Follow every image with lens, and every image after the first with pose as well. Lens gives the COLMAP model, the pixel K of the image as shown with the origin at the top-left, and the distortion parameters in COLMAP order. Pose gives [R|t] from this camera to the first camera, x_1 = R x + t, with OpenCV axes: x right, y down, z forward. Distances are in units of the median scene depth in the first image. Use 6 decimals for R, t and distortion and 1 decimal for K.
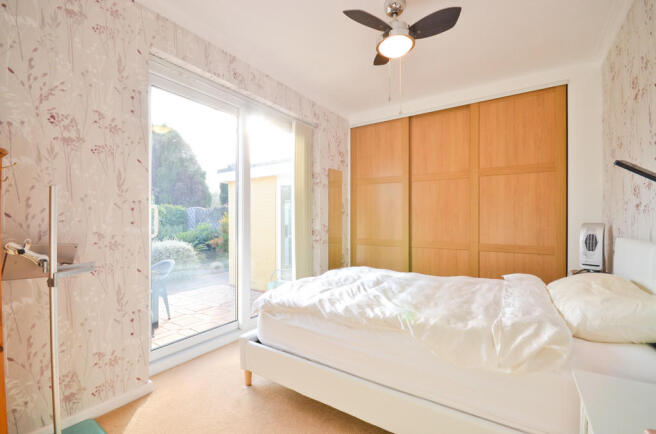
lens RADIAL K [[292.4, 0, 327.0], [0, 292.4, 218.3], [0, 0, 1]] dist [0.014029, 0.000357]
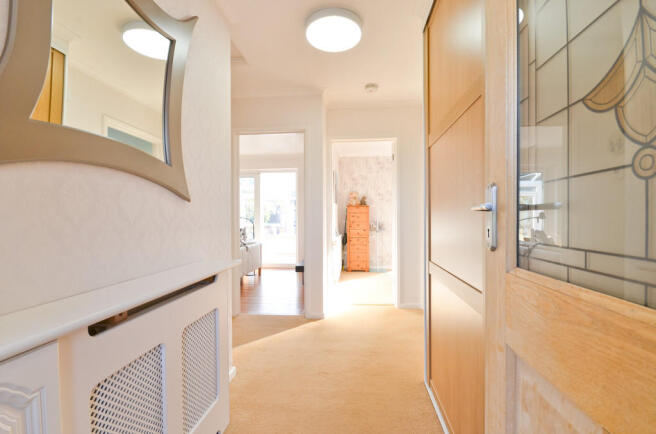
lens RADIAL K [[292.4, 0, 328.2], [0, 292.4, 217.3], [0, 0, 1]] dist [0.014029, 0.000357]
pose [[0.464958, -0.002520, -0.885329, 2.486136], [0.002836, 0.999995, -0.001356, -0.006092], [0.885328, -0.001880, 0.464963, -1.621163]]
